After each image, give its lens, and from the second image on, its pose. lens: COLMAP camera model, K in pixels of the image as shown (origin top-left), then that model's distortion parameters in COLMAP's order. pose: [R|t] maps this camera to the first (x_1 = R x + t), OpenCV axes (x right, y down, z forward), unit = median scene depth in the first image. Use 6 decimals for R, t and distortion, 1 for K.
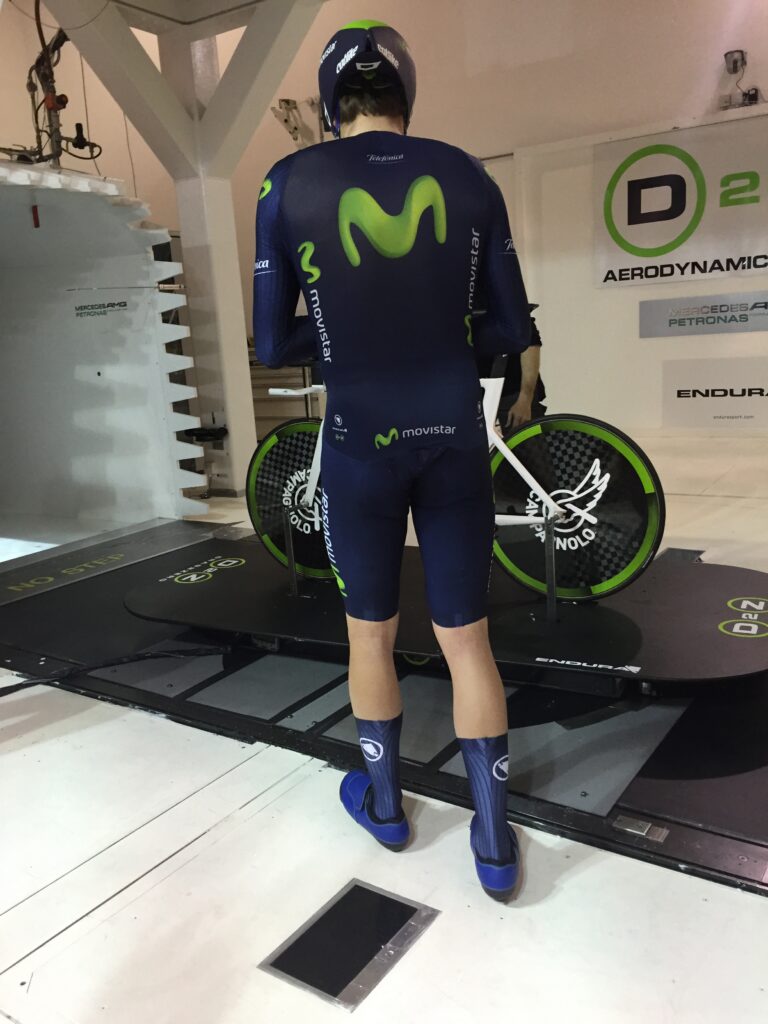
lens RADIAL K [[876.0, 0, 389.9], [0, 876.0, 519.7], [0, 0, 1]] dist [0.076831, -0.090790]
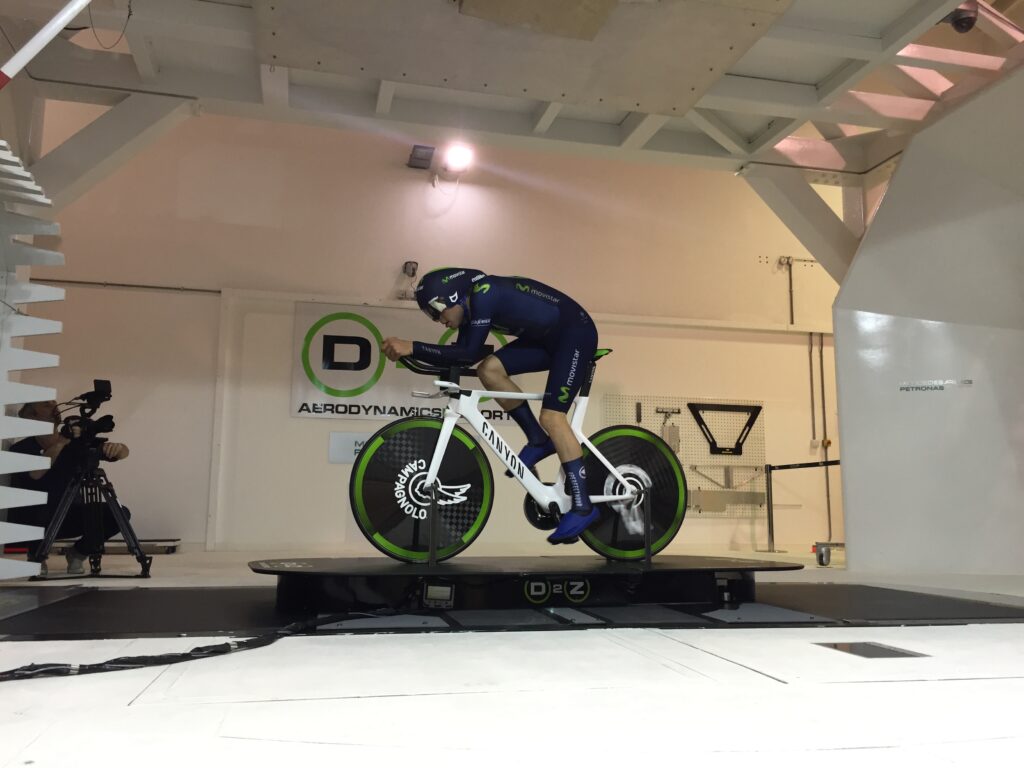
lens RADIAL K [[877.5, 0, 512.9], [0, 877.5, 392.7], [0, 0, 1]] dist [0.072801, -0.081486]
pose [[0.696060, 0.169593, 0.697667, -0.413745], [0.101009, 0.938908, -0.329011, 0.124533], [-0.710843, 0.299482, 0.636406, 0.082979]]
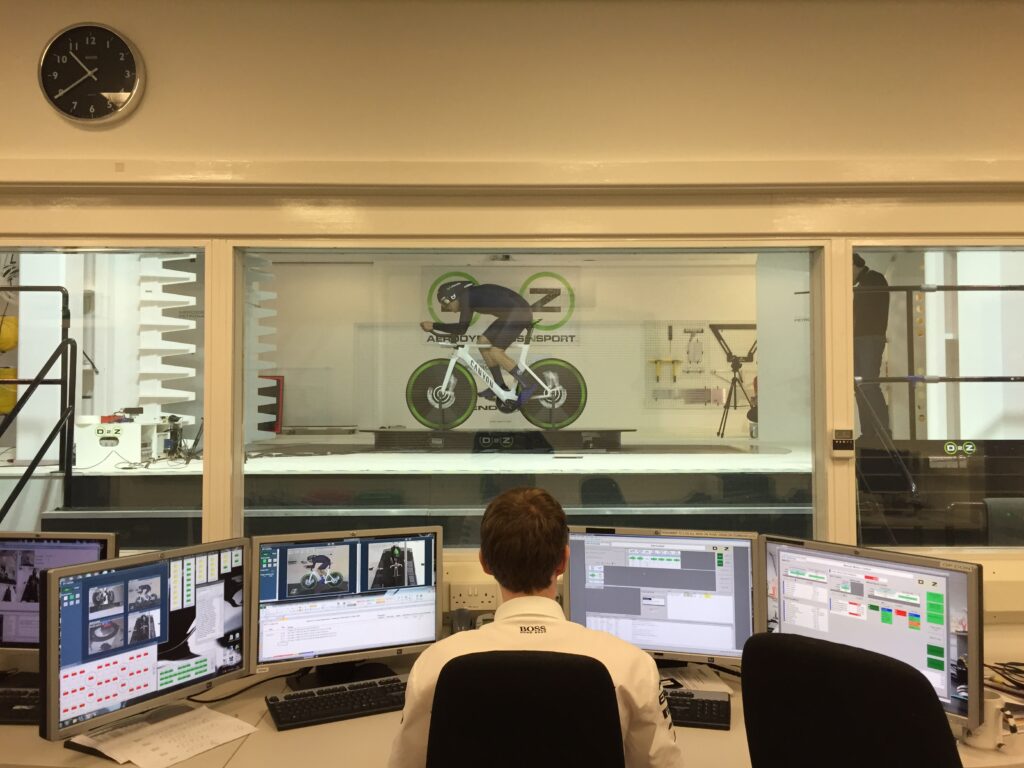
lens RADIAL K [[877.5, 0, 512.9], [0, 877.5, 392.7], [0, 0, 1]] dist [0.072801, -0.081486]
pose [[0.839200, 0.075918, 0.538497, -0.593741], [0.065151, 0.969041, -0.238149, 0.271398], [-0.539906, 0.234938, 0.808273, -0.489130]]
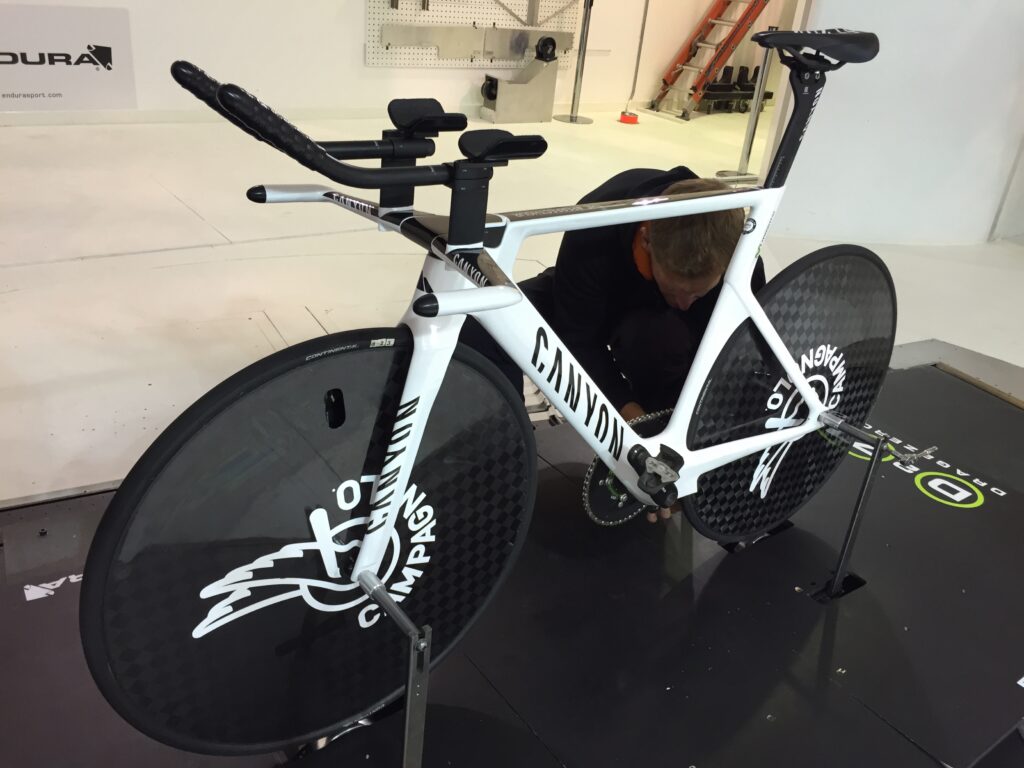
lens RADIAL K [[863.1, 0, 508.0], [0, 863.1, 386.1], [0, 0, 1]] dist [0.059625, -0.075576]
pose [[0.369631, -0.325988, 0.870118, -0.159181], [0.083883, 0.944321, 0.318154, -0.095666], [-0.925385, -0.044612, 0.376395, 0.422985]]
